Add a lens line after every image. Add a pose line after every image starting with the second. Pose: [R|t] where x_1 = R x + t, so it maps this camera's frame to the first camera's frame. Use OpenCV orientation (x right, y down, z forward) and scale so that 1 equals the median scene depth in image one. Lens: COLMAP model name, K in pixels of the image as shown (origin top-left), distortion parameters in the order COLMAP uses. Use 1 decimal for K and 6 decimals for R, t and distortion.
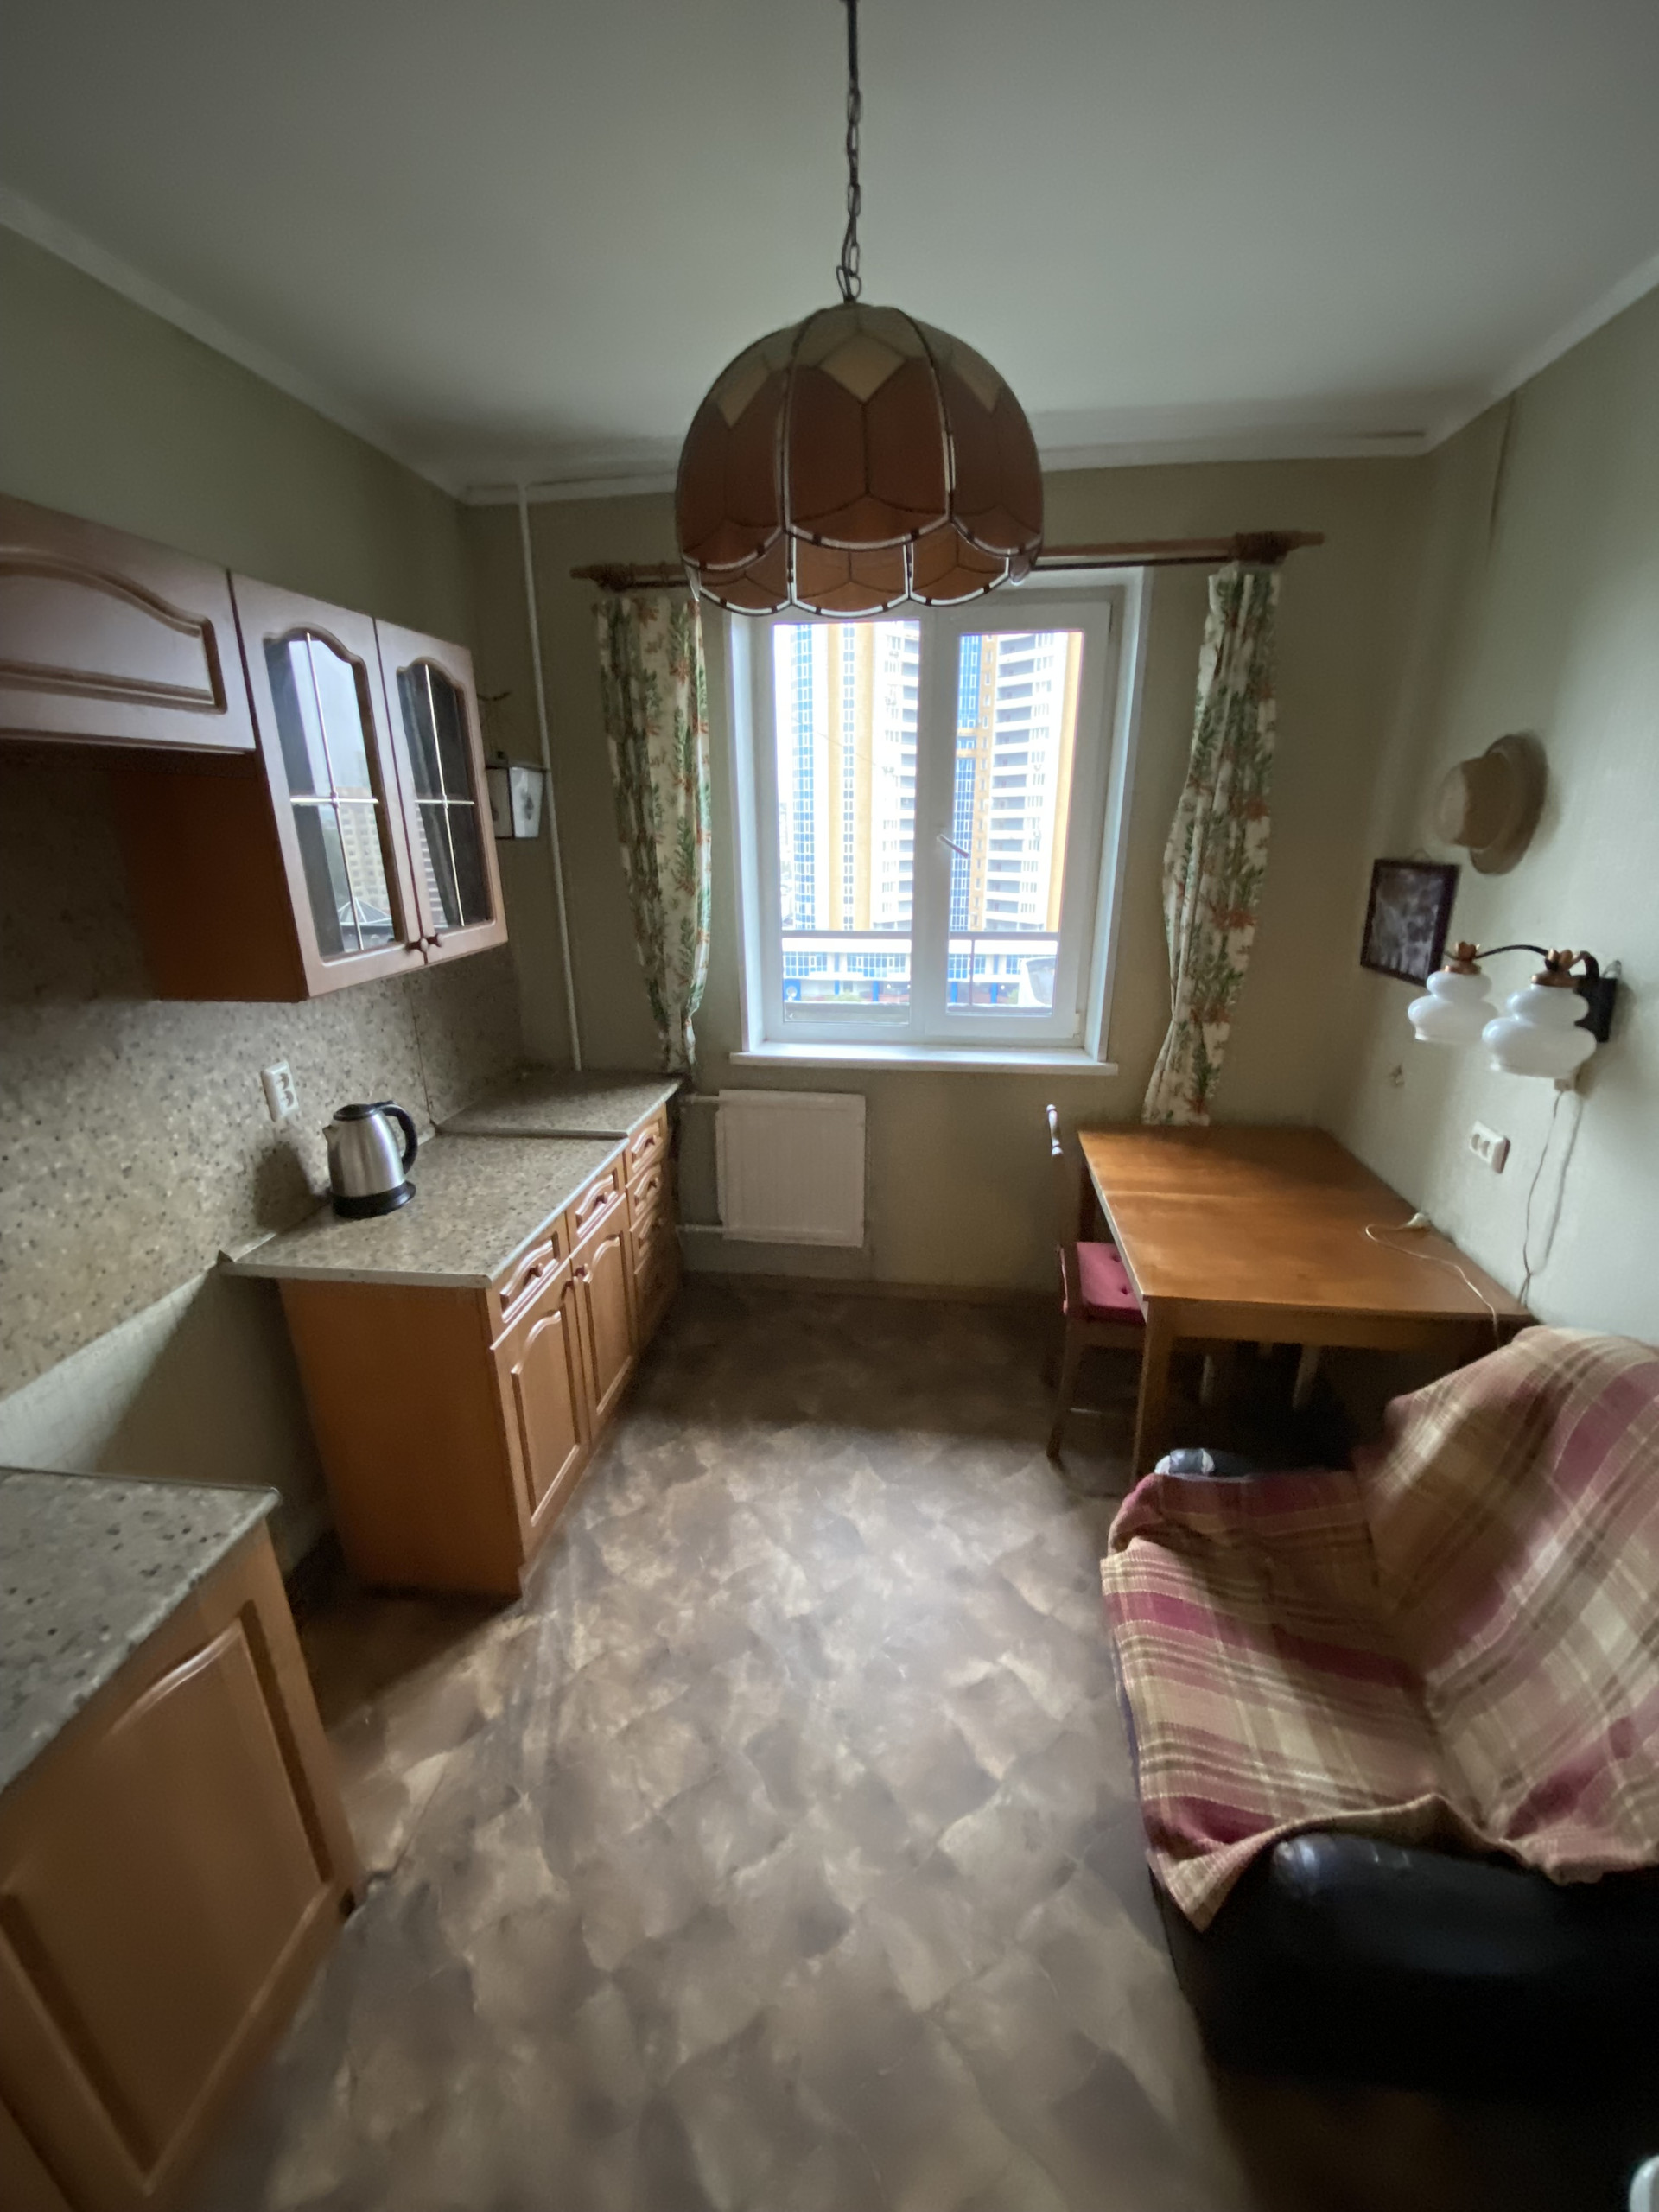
lens RADIAL K [[888.0, 0, 832.5], [0, 888.0, 1099.1], [0, 0, 1]] dist [-0.002721, -0.009404]
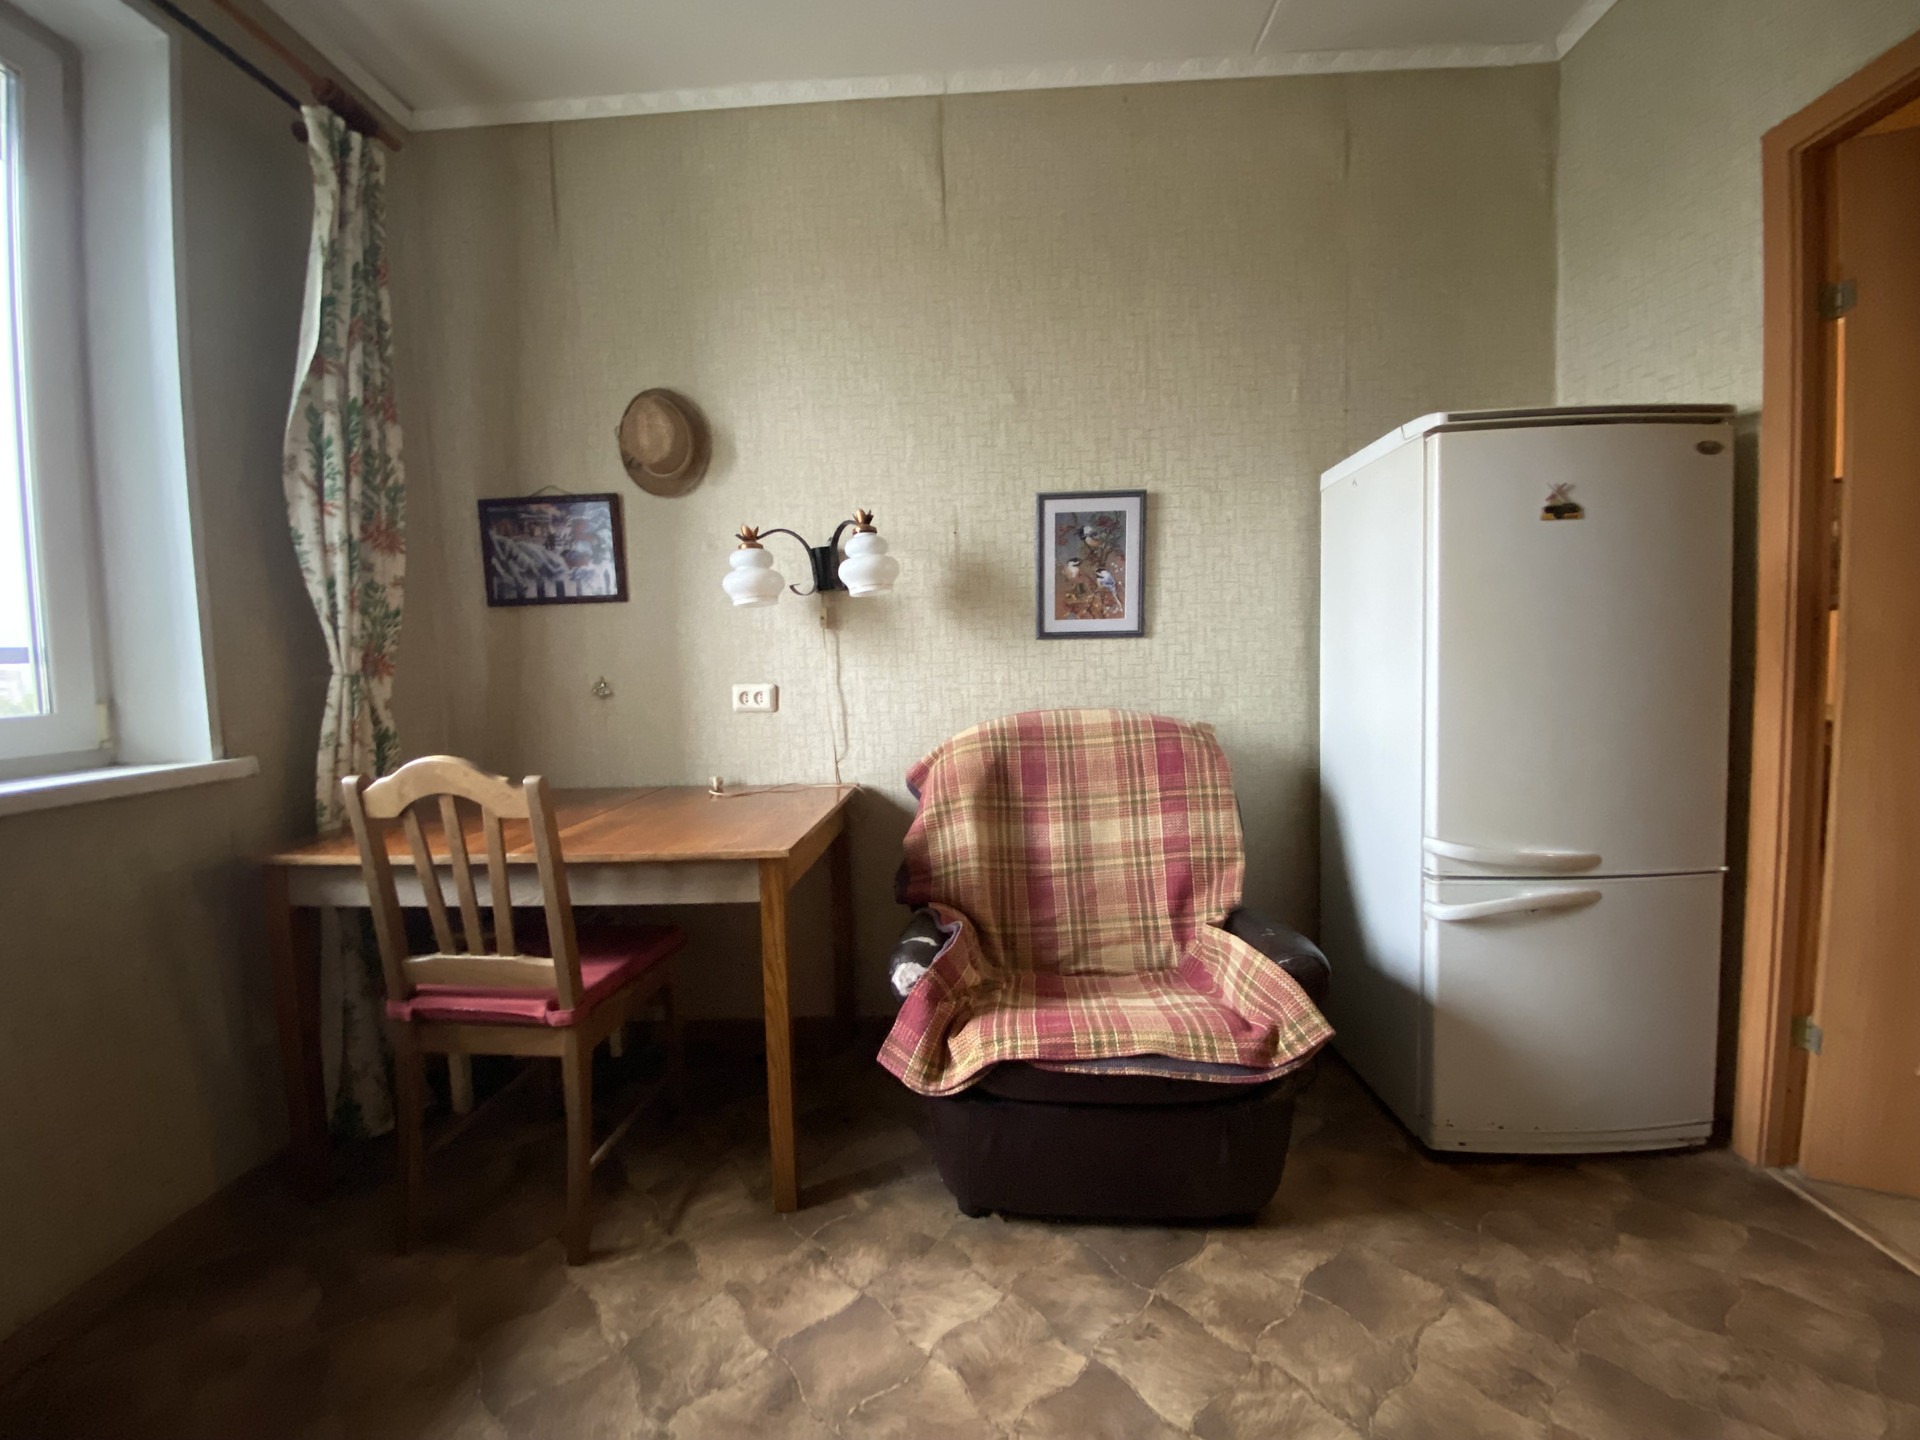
lens RADIAL K [[770.8, 0, 959.1], [0, 770.8, 714.3], [0, 0, 1]] dist [-0.002721, -0.009404]
pose [[-0.085460, -0.060800, 0.994485, -0.318642], [0.331944, 0.939375, 0.085956, 0.063879], [-0.939420, 0.337459, -0.060096, 0.628575]]
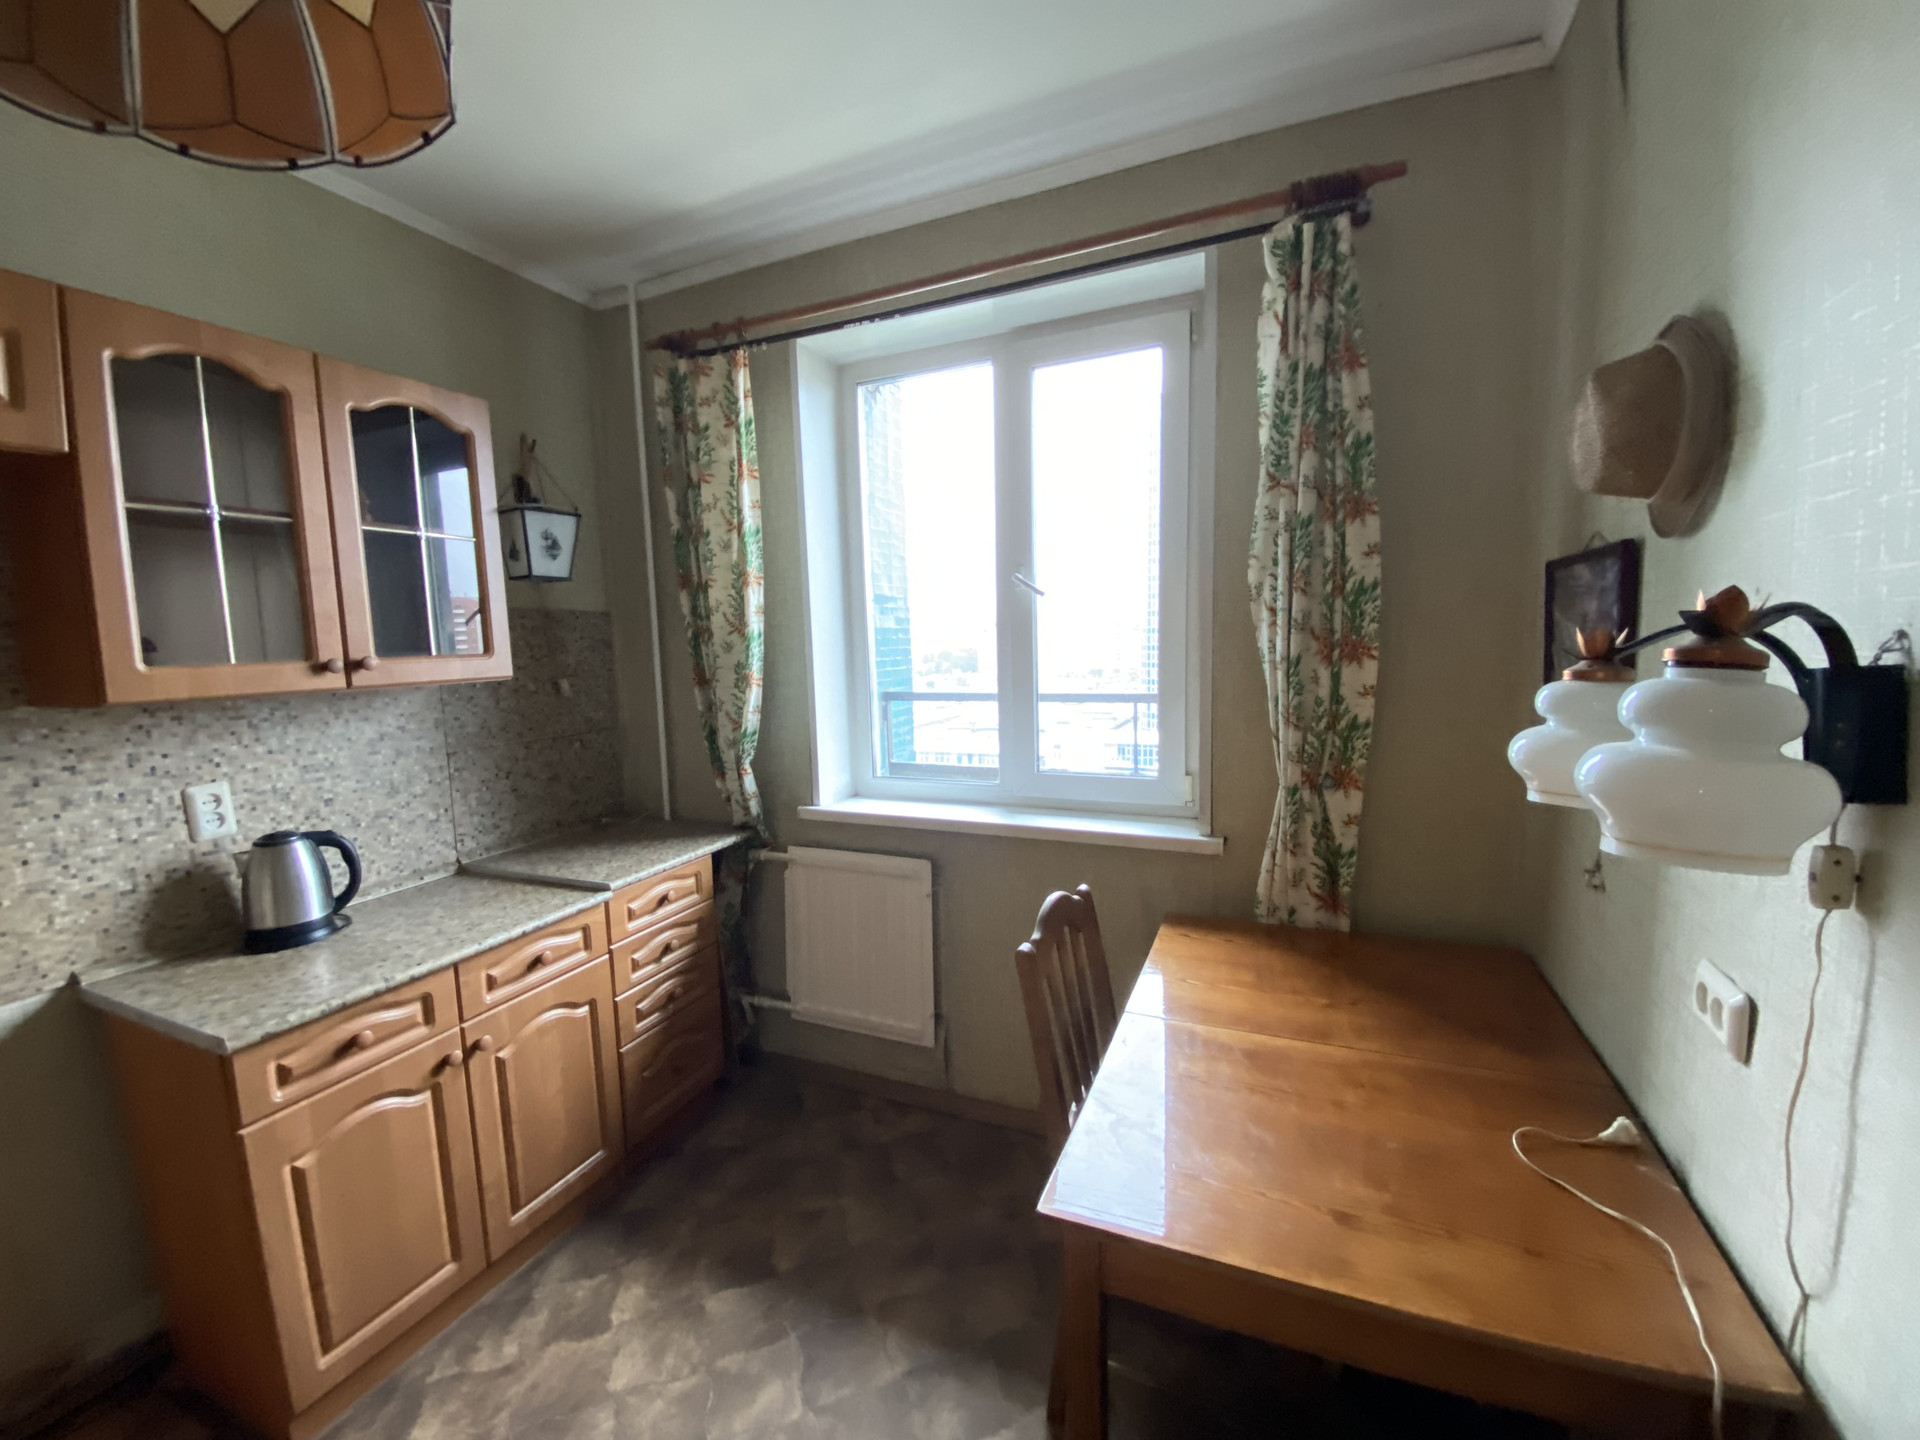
lens RADIAL K [[770.8, 0, 966.6], [0, 770.8, 709.7], [0, 0, 1]] dist [-0.002721, -0.009404]
pose [[0.961875, 0.005634, -0.273431, 0.337380], [-0.062535, 0.977831, -0.199839, -0.002786], [0.266243, 0.209319, 0.940904, 0.324653]]
